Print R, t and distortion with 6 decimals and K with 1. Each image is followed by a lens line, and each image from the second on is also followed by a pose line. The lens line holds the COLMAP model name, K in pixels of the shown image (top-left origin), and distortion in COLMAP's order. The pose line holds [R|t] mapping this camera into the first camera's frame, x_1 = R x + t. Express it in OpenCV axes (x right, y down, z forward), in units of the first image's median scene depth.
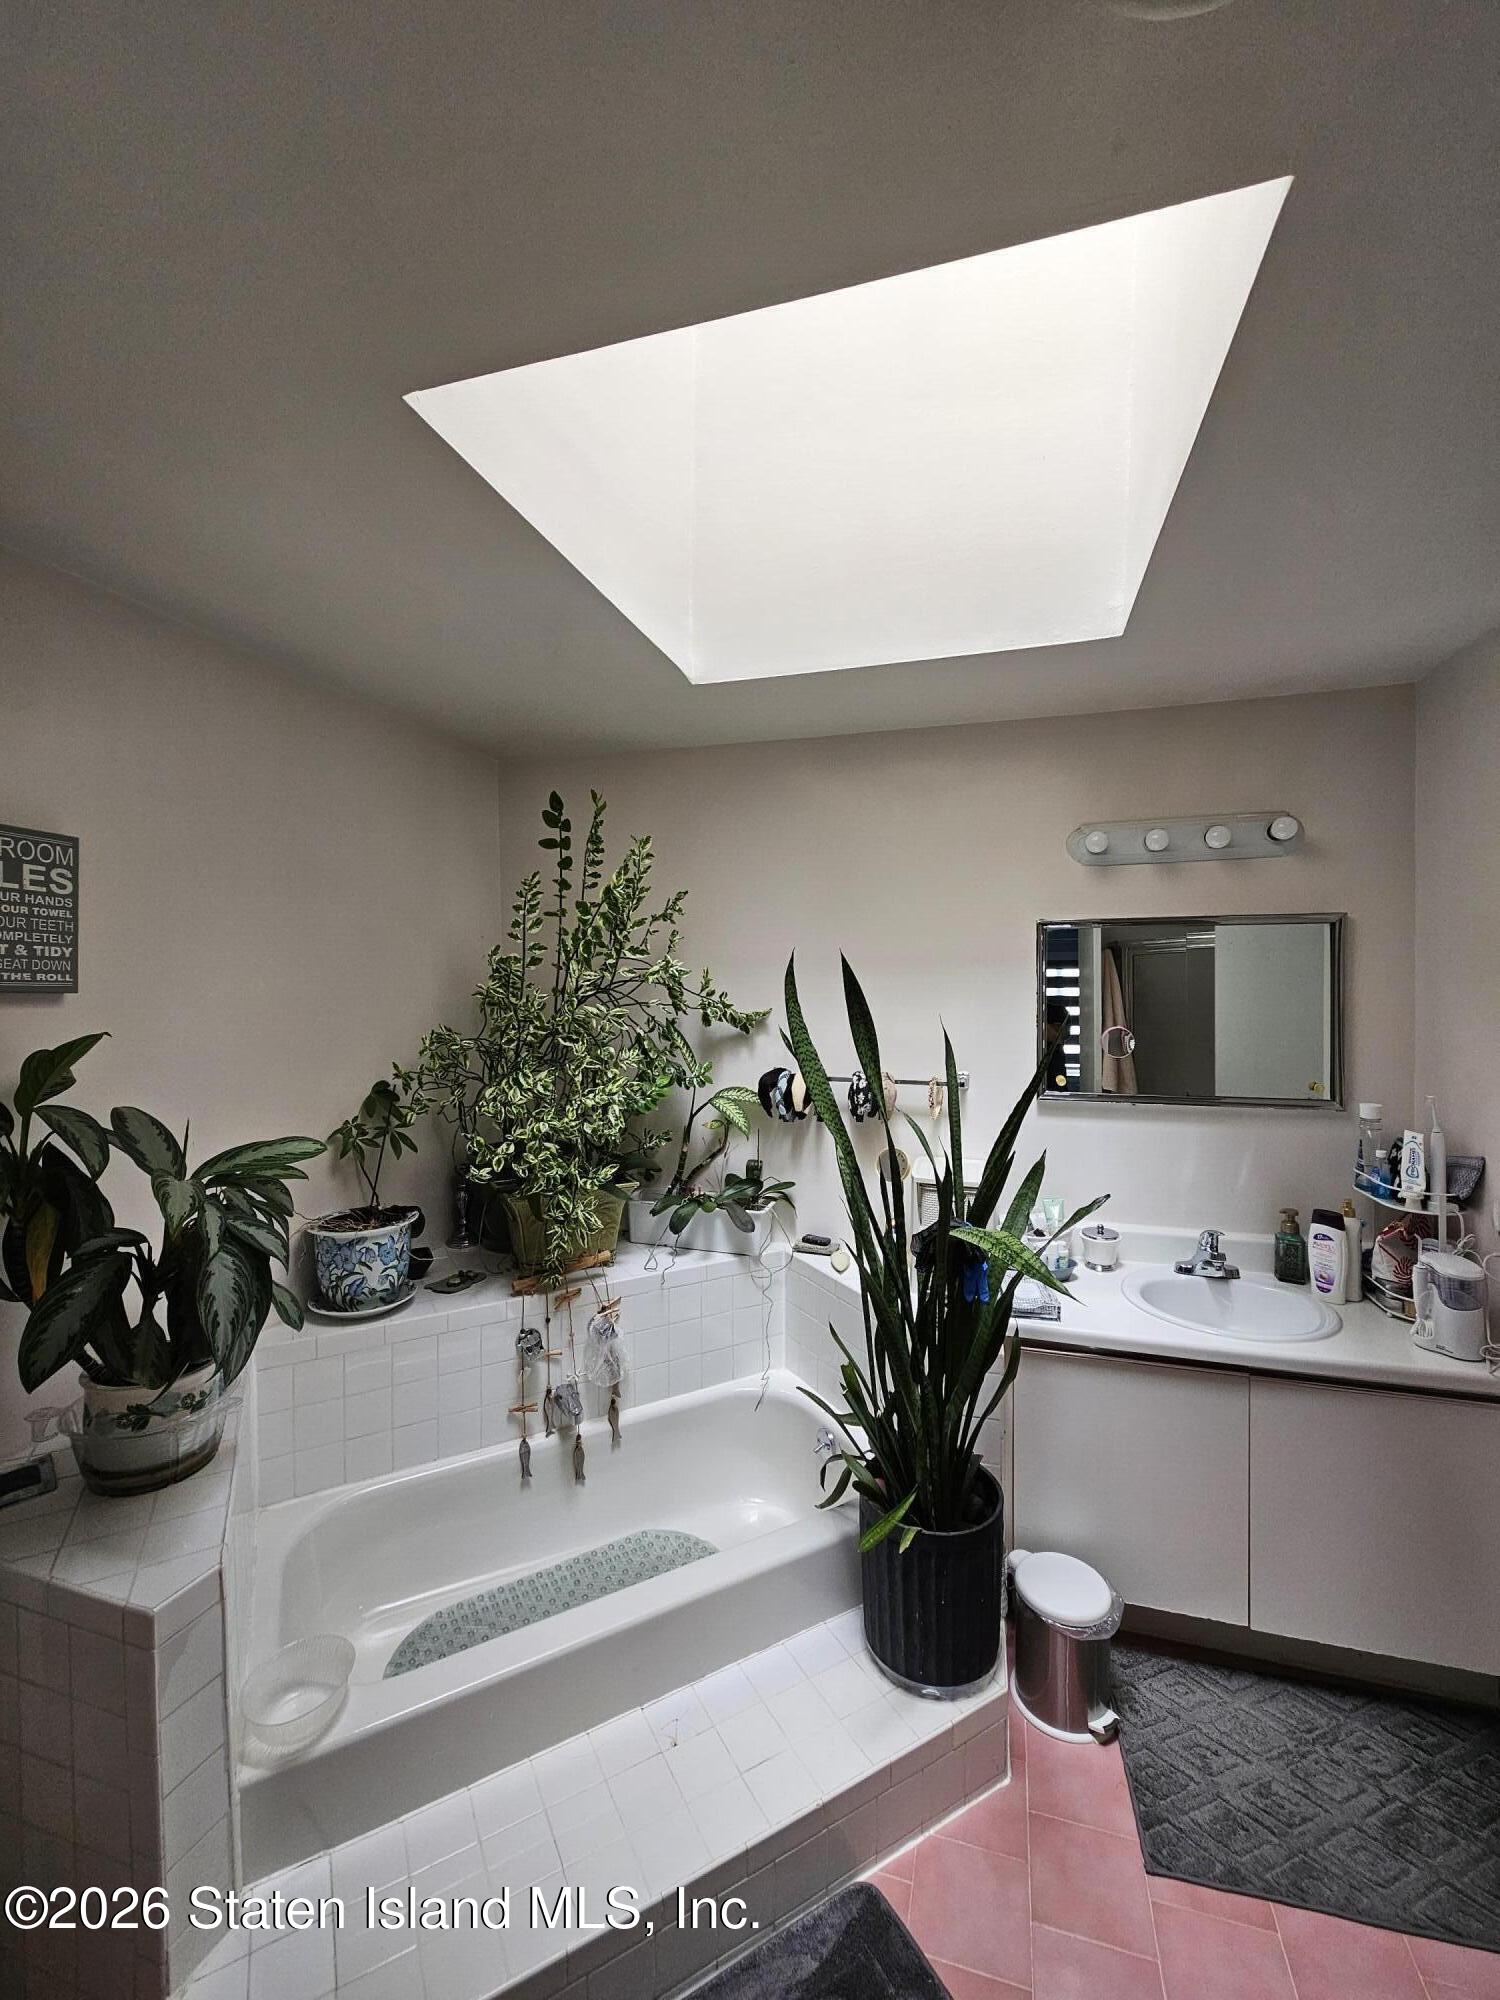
lens RADIAL K [[804.0, 0, 745.2], [0, 804.0, 995.9], [0, 0, 1]] dist [-0.000603, -0.000028]
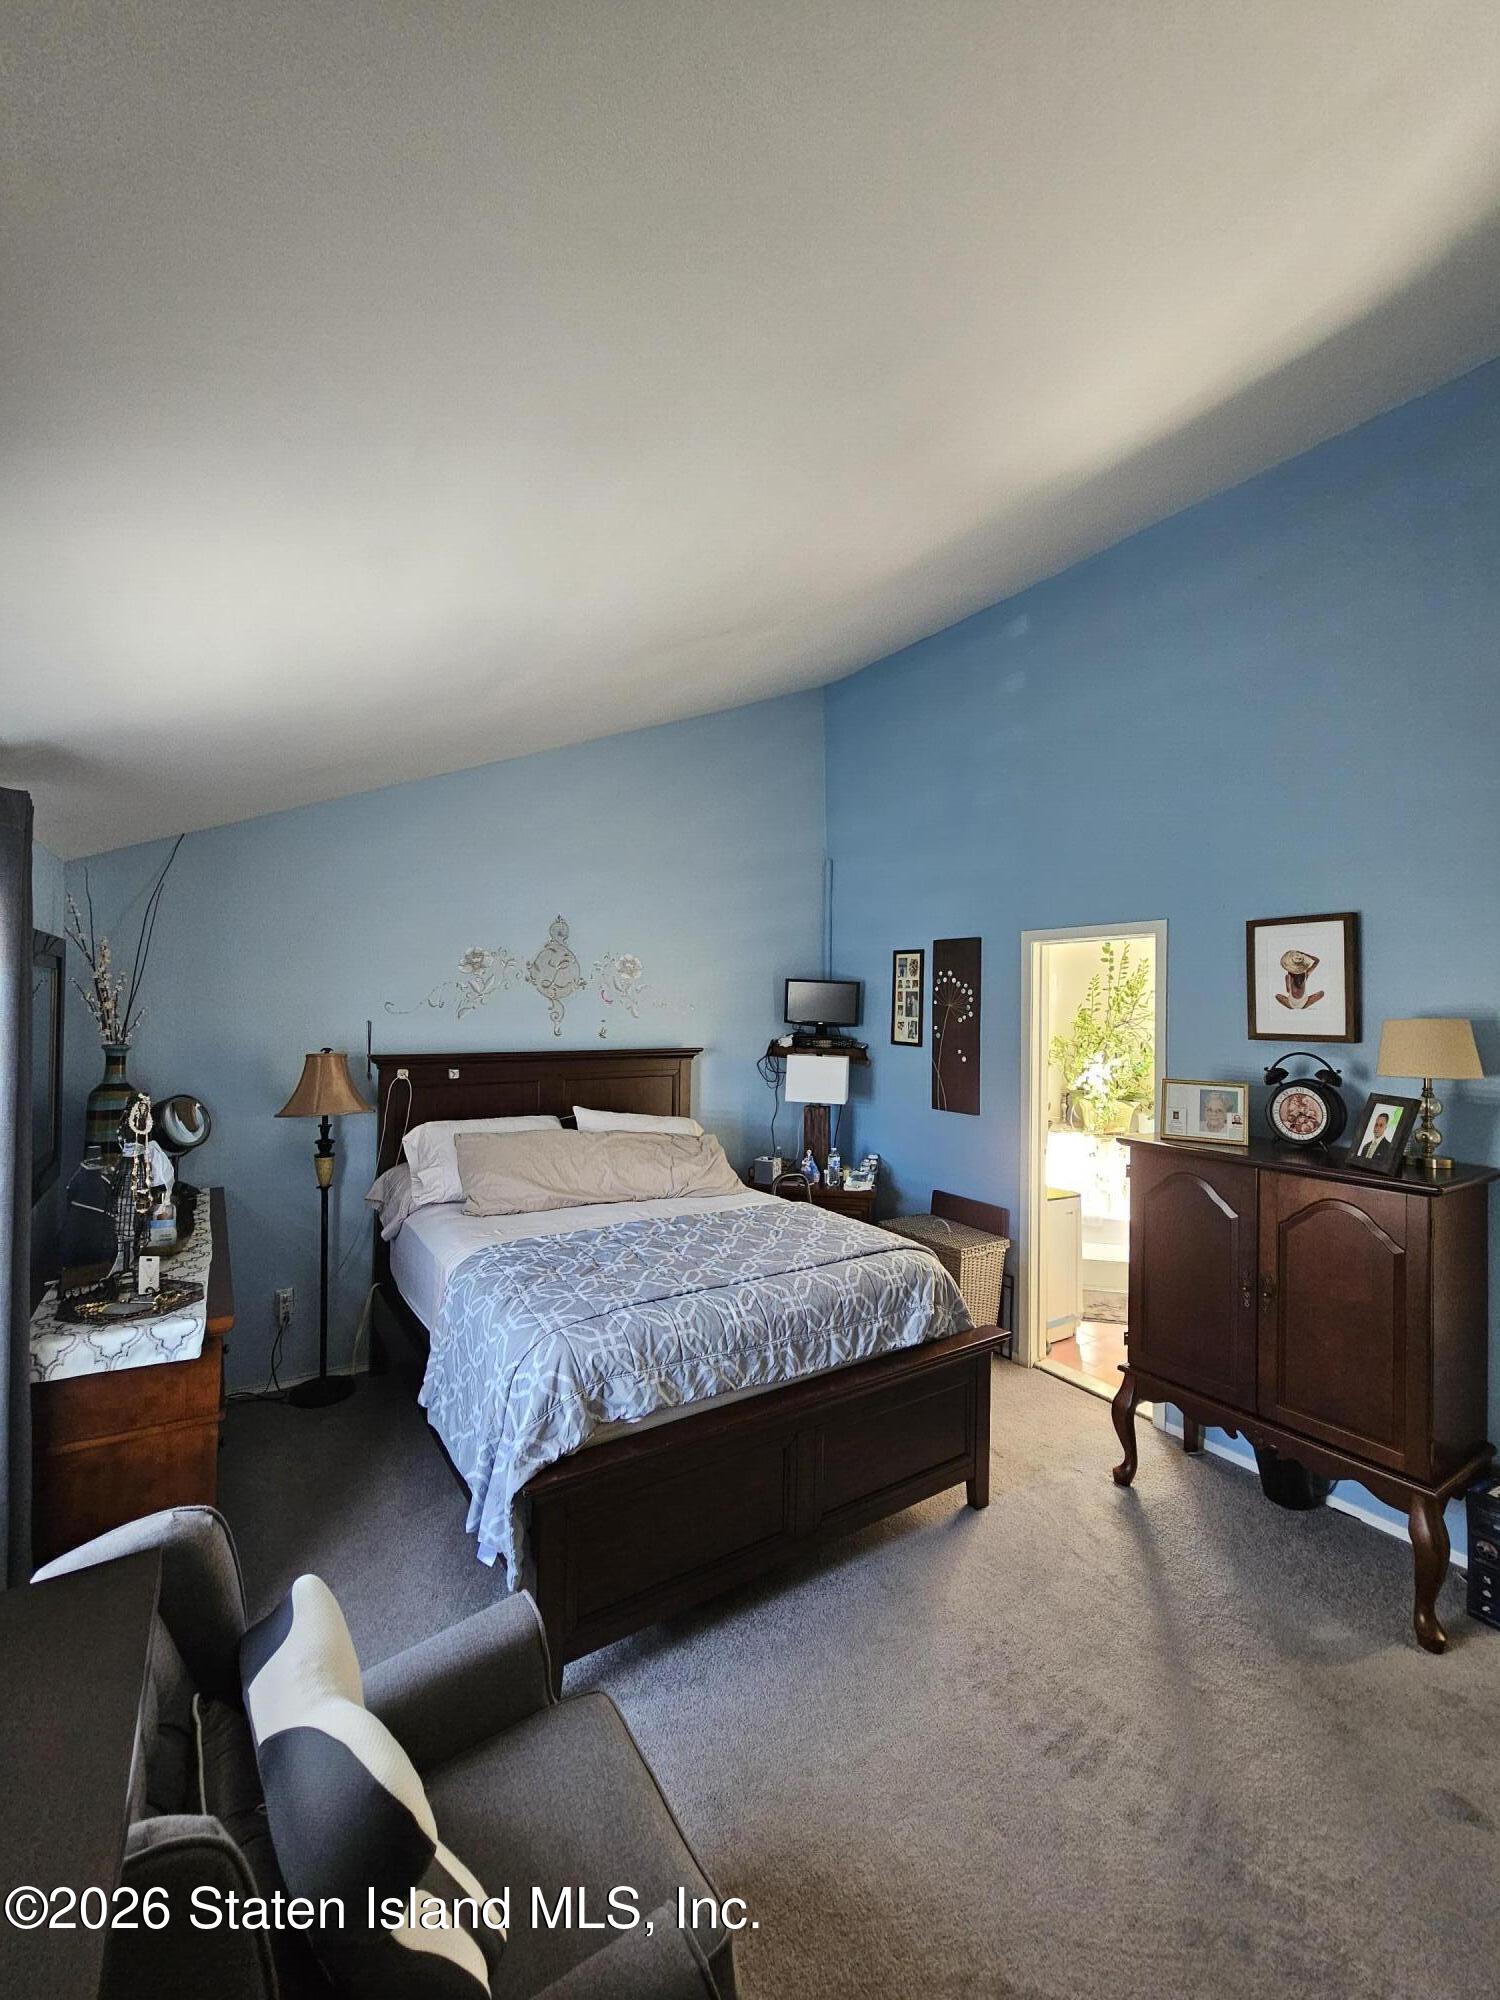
lens RADIAL K [[804.0, 0, 749.9], [0, 804.0, 1004.5], [0, 0, 1]] dist [-0.000603, -0.000028]
pose [[0.757651, 0.008796, -0.652601, 0.534126], [-0.028439, 0.999404, -0.019546, 0.018226], [0.652040, 0.033368, 0.757450, -1.539263]]
